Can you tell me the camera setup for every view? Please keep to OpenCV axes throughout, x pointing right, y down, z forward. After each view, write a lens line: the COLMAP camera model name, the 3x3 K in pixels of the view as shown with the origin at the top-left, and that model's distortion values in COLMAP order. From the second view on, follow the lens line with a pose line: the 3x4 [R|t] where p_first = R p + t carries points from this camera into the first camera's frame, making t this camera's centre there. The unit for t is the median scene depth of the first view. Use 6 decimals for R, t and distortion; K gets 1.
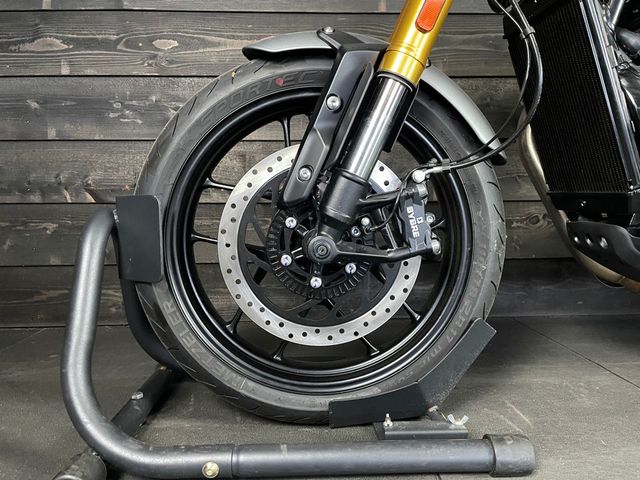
lens RADIAL K [[487.6, 0, 323.6], [0, 487.6, 237.6], [0, 0, 1]] dist [0.088848, -0.120171]
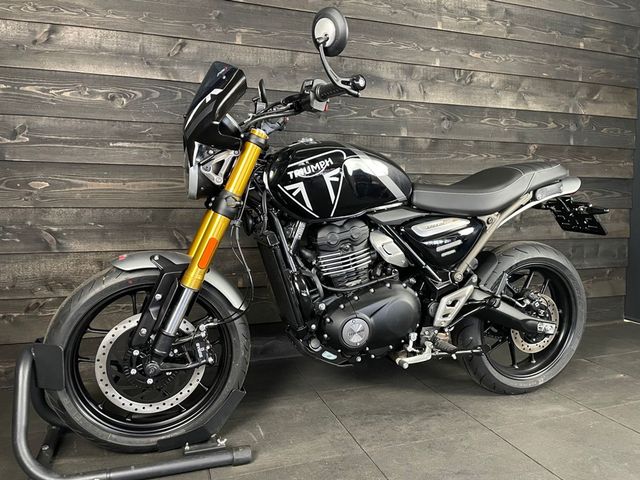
lens RADIAL K [[487.6, 0, 326.5], [0, 487.6, 236.4], [0, 0, 1]] dist [0.088848, -0.120171]
pose [[0.956220, -0.005817, 0.292592, 0.084480], [0.002454, 0.999927, 0.011861, -0.508585], [-0.292640, -0.010624, 0.956164, -1.093897]]
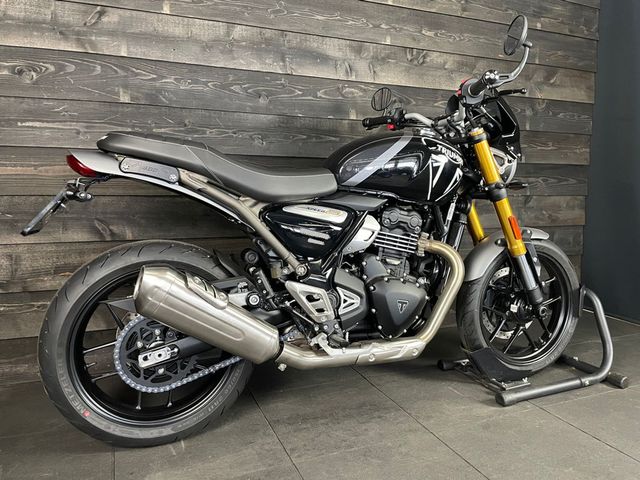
lens RADIAL K [[487.6, 0, 328.8], [0, 487.6, 236.8], [0, 0, 1]] dist [0.088848, -0.120171]
pose [[0.937350, -0.019034, 0.347868, 0.323196], [0.004962, 0.999135, 0.041296, -0.526563], [-0.348352, -0.036983, 0.936634, -0.960599]]
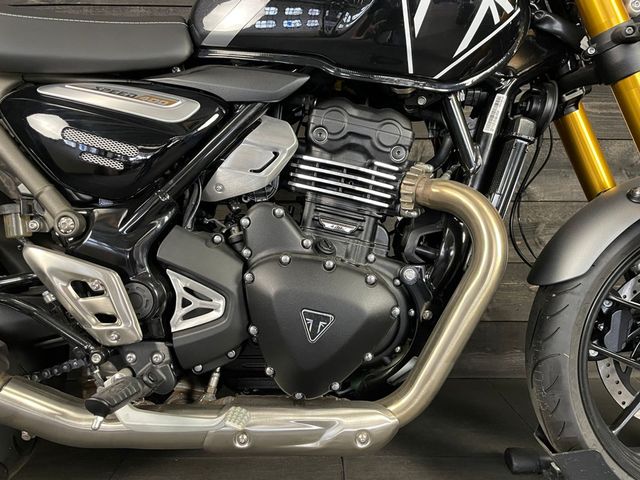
lens RADIAL K [[487.6, 0, 328.0], [0, 487.6, 240.3], [0, 0, 1]] dist [0.088848, -0.120171]
pose [[0.999423, 0.016171, -0.029867, 1.431050], [-0.015374, 0.999525, 0.026723, -0.306474], [0.030285, -0.026248, 0.999197, 0.068582]]
